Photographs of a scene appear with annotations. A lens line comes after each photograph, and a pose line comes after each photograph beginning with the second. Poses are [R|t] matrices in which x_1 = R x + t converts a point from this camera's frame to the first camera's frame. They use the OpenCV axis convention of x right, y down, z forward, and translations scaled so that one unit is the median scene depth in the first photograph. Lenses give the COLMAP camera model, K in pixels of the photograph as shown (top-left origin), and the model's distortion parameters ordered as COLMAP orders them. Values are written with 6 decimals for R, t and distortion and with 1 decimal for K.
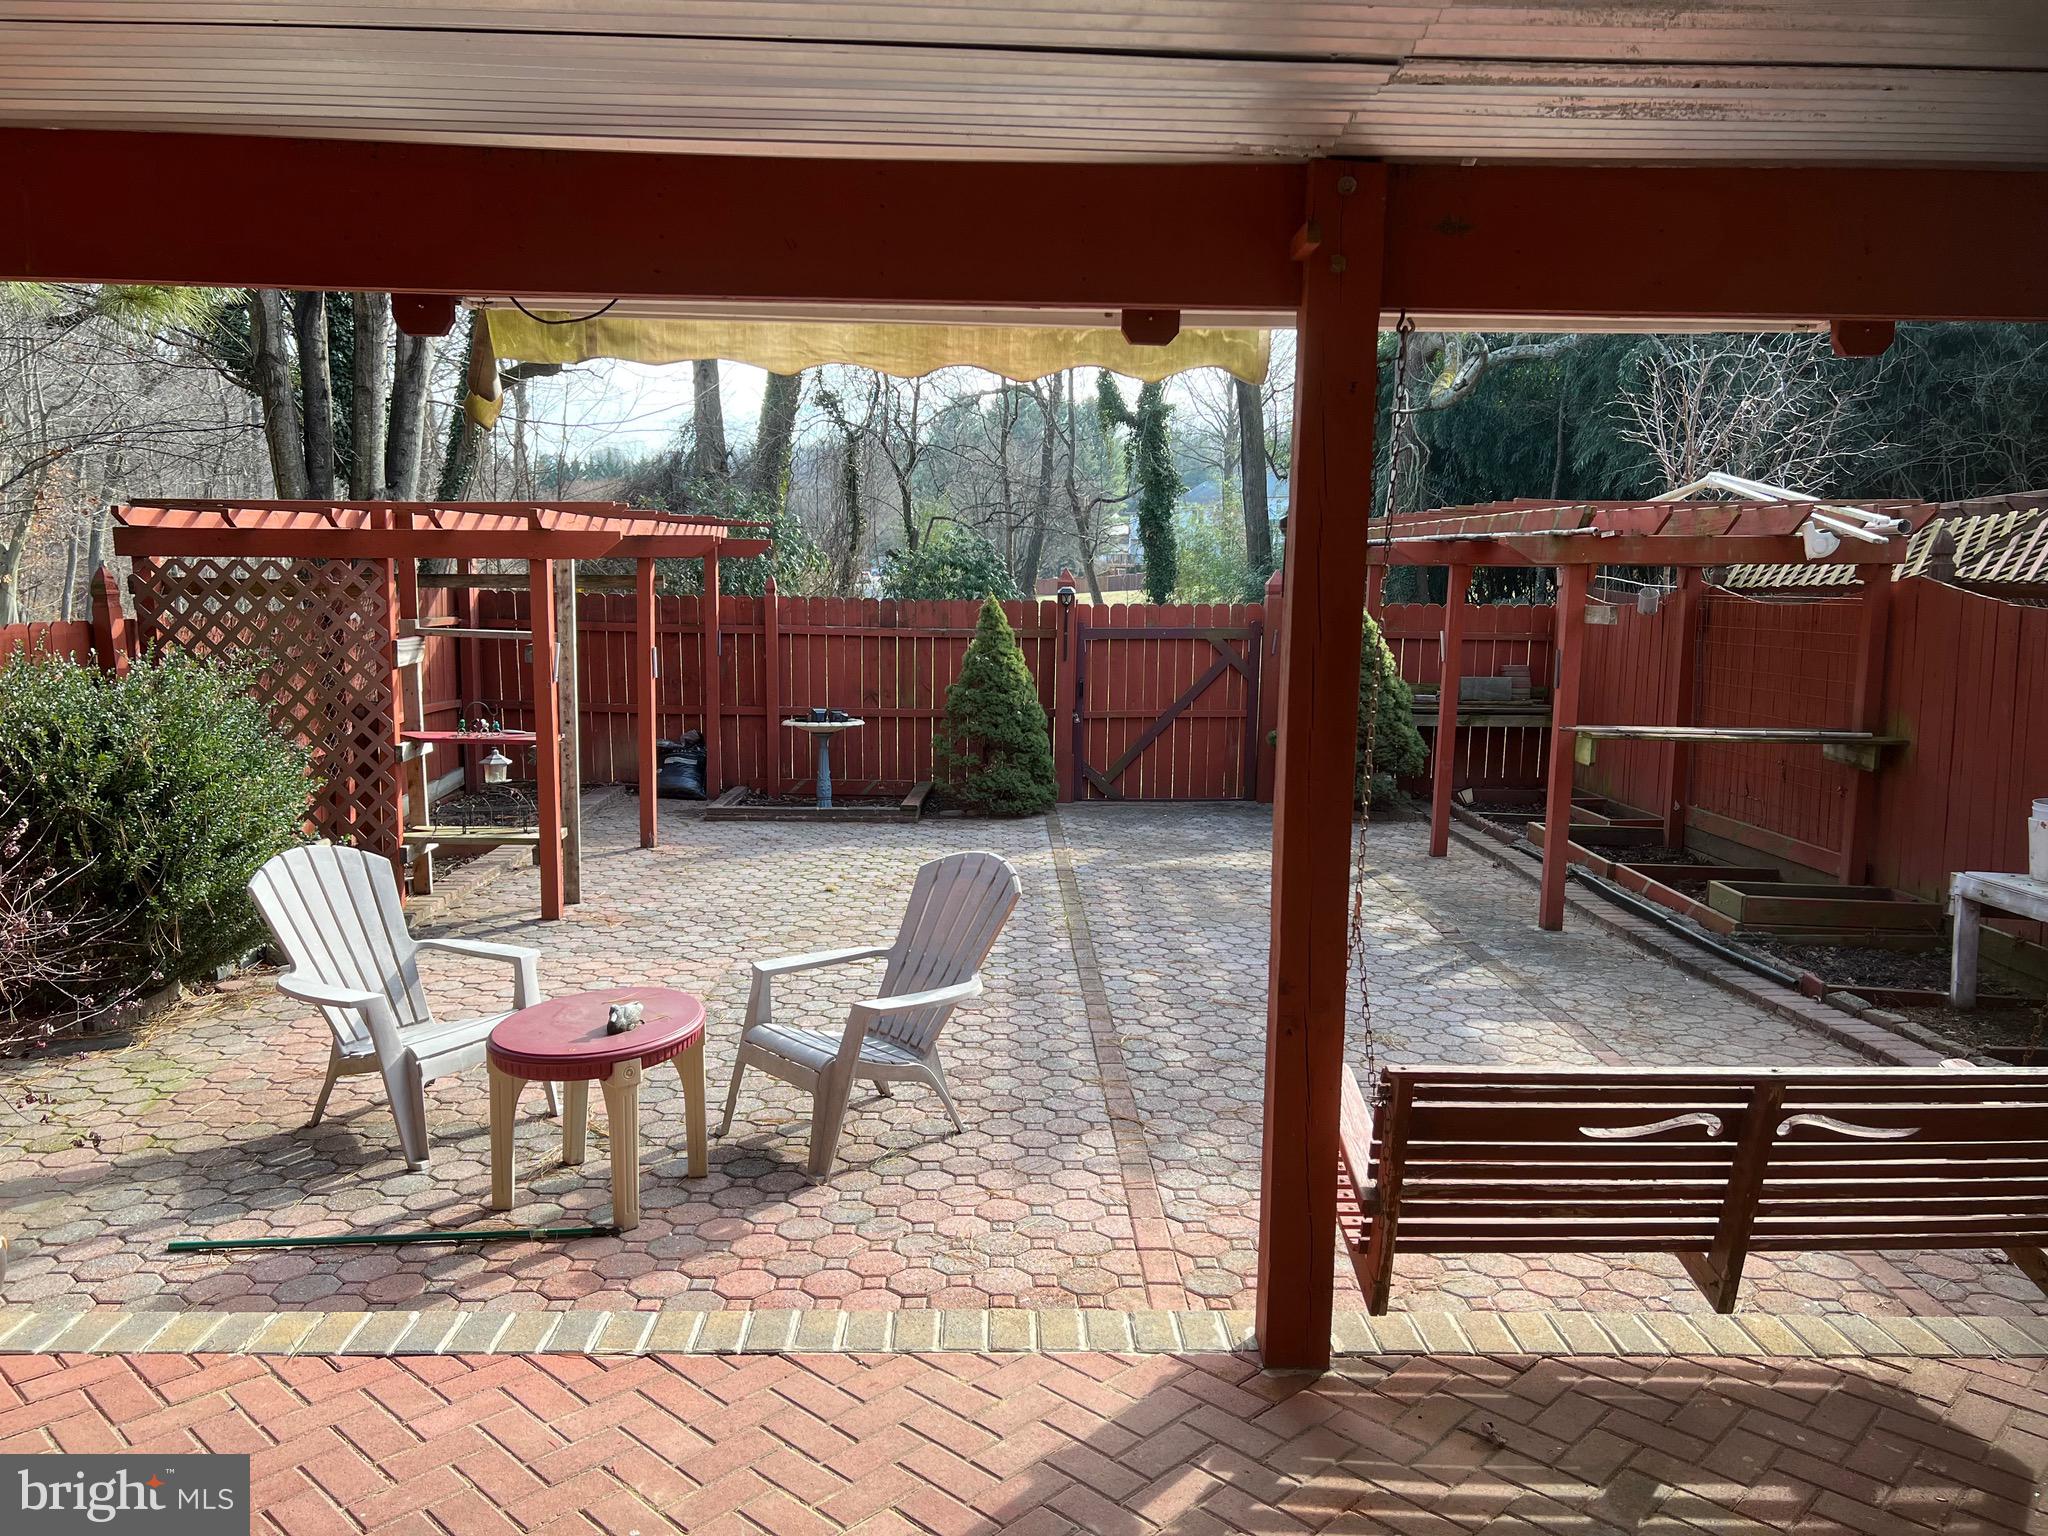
lens RADIAL K [[1539.9, 0, 1028.7], [0, 1539.9, 774.4], [0, 0, 1]] dist [0.096550, -0.116951]
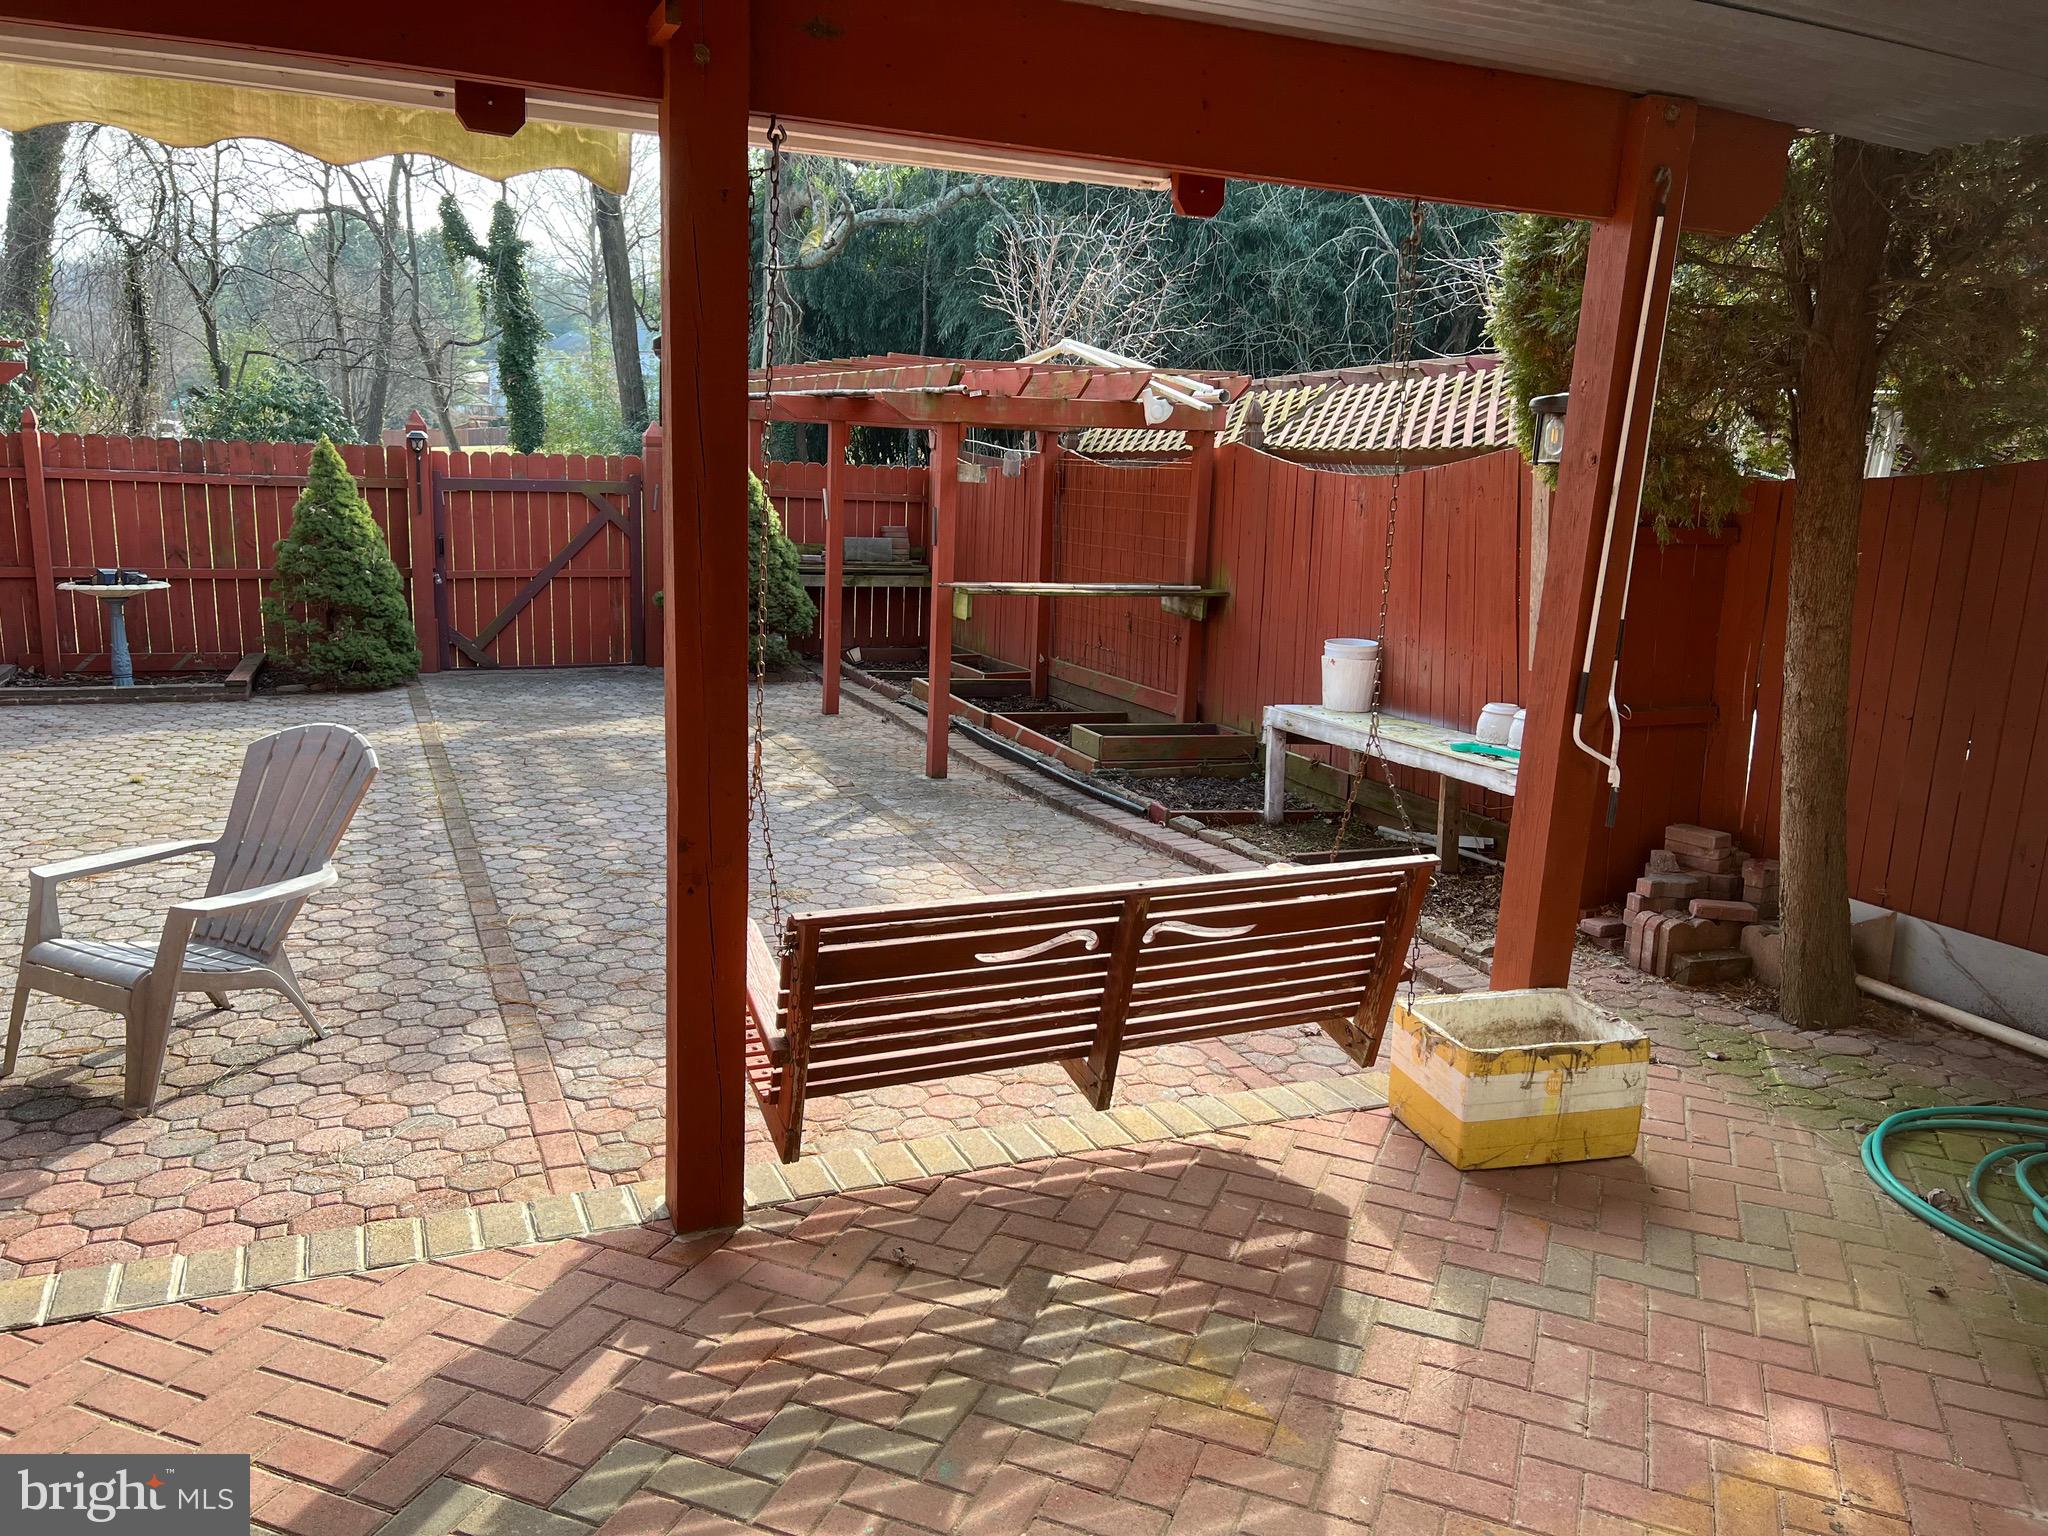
lens RADIAL K [[1542.1, 0, 1025.6], [0, 1542.1, 784.6], [0, 0, 1]] dist [0.059004, -0.060930]
pose [[0.925663, -0.058128, 0.373858, 0.003541], [0.023697, 0.995095, 0.096046, 0.007038], [-0.377607, -0.080047, 0.922499, 0.023772]]
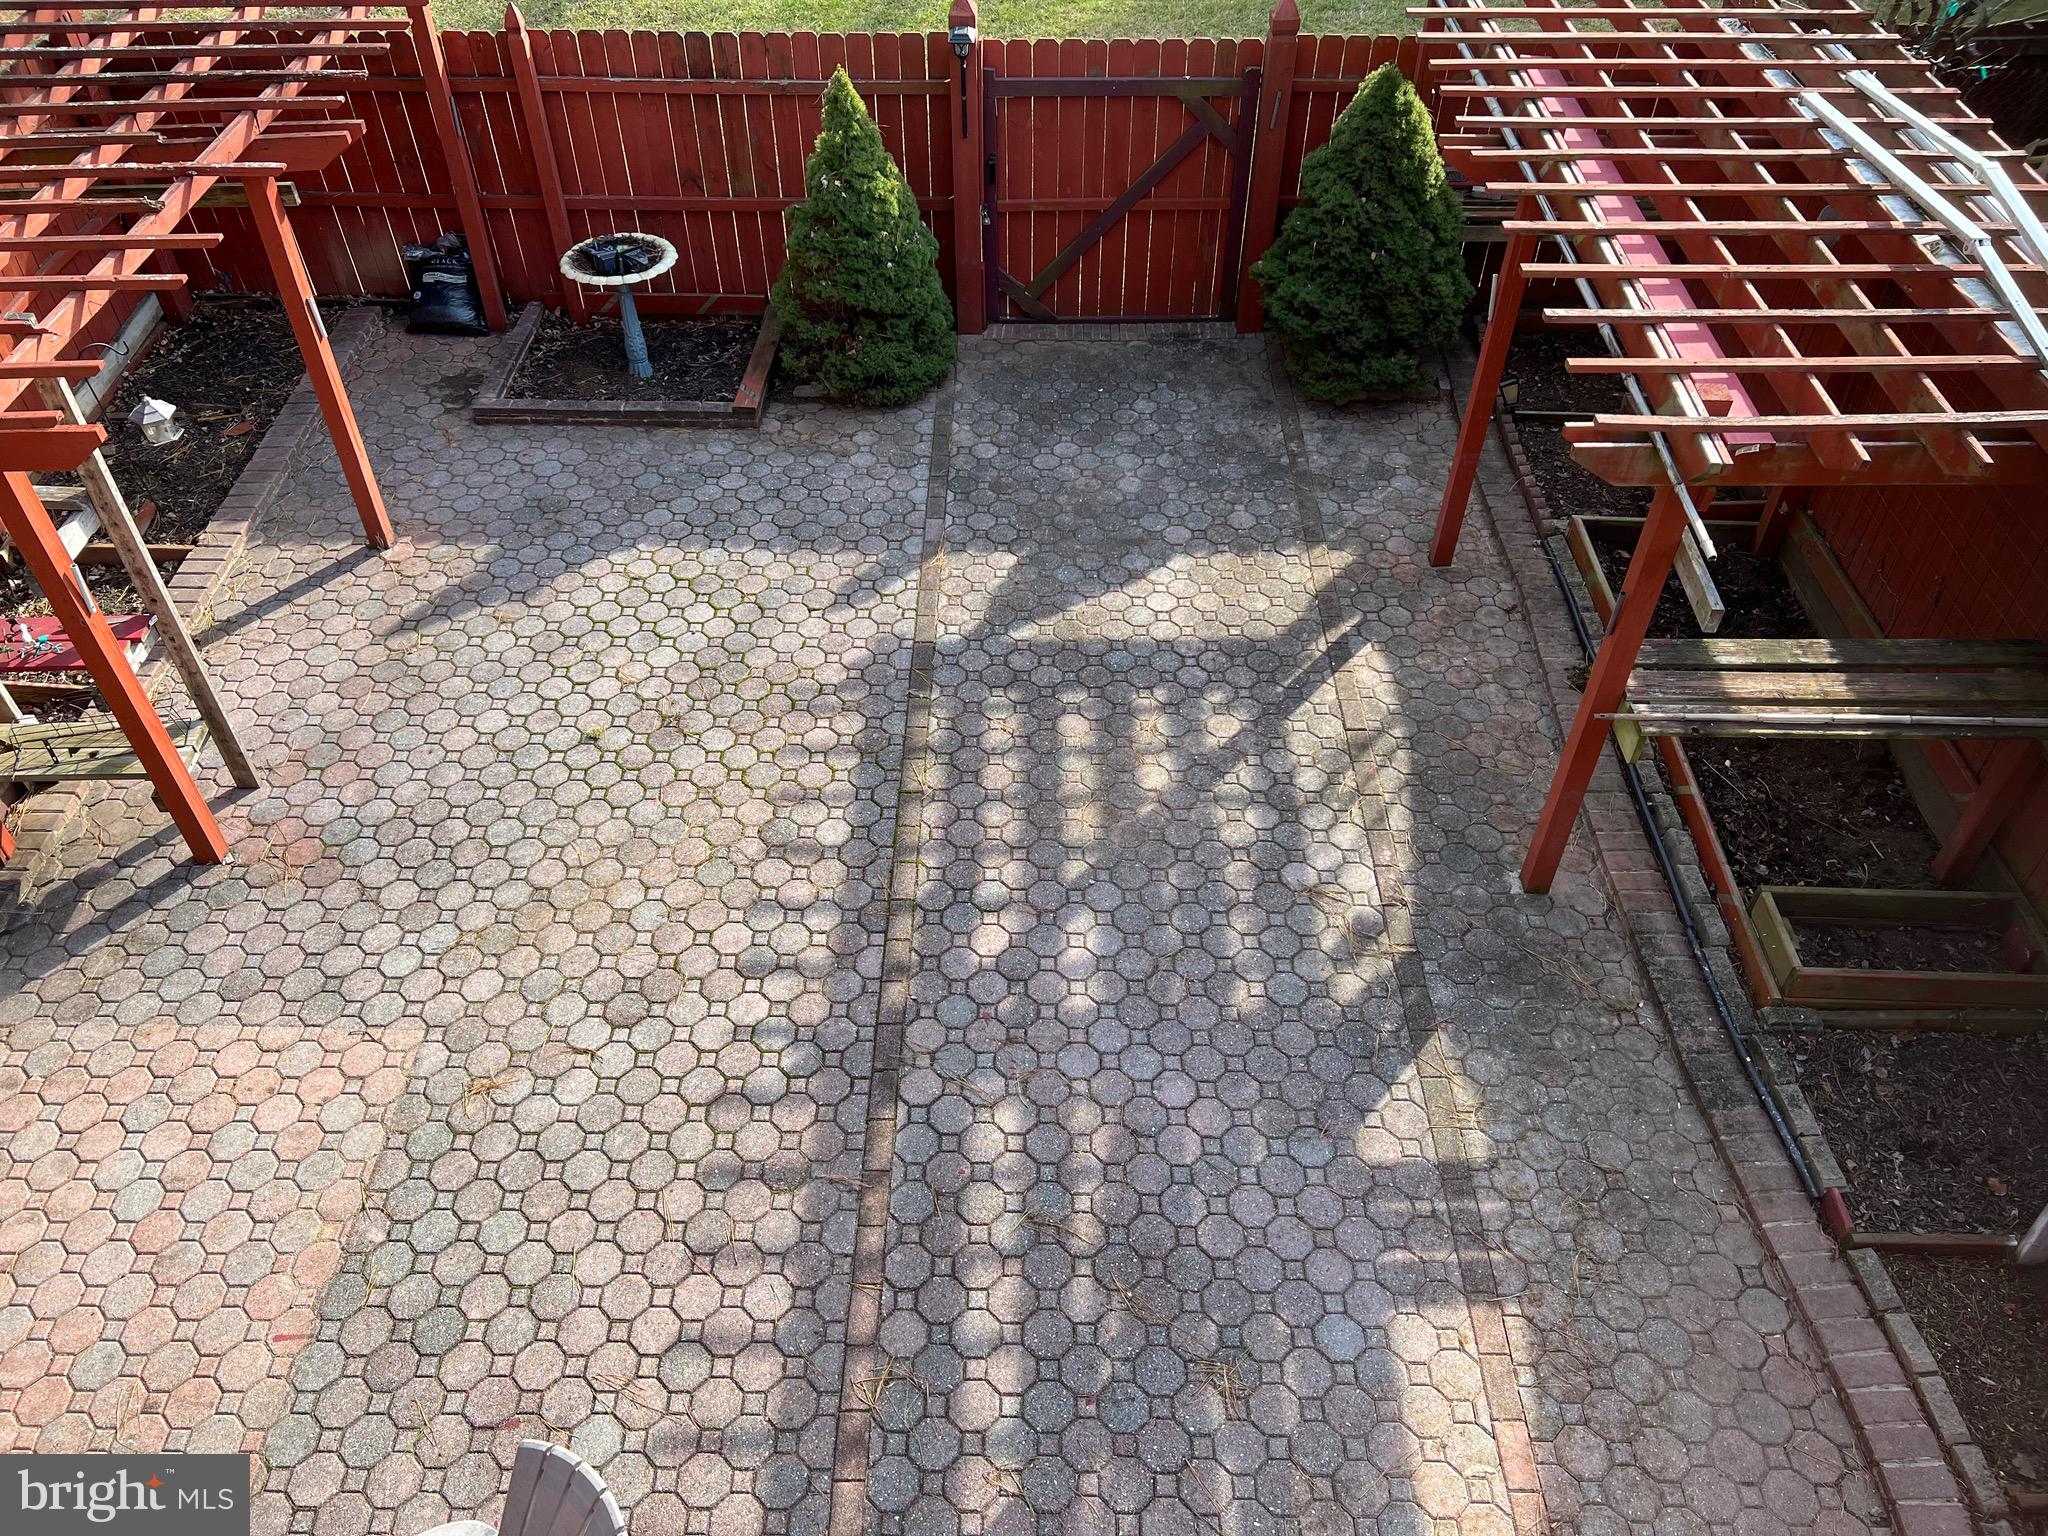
lens RADIAL K [[1542.4, 0, 1017.2], [0, 1542.4, 770.9], [0, 0, 1]] dist [0.094352, -0.120164]
pose [[0.999167, 0.014395, -0.038180, 0.124610], [0.011166, 0.803530, 0.595159, -0.420610], [0.039246, -0.595090, 0.802700, 0.457123]]
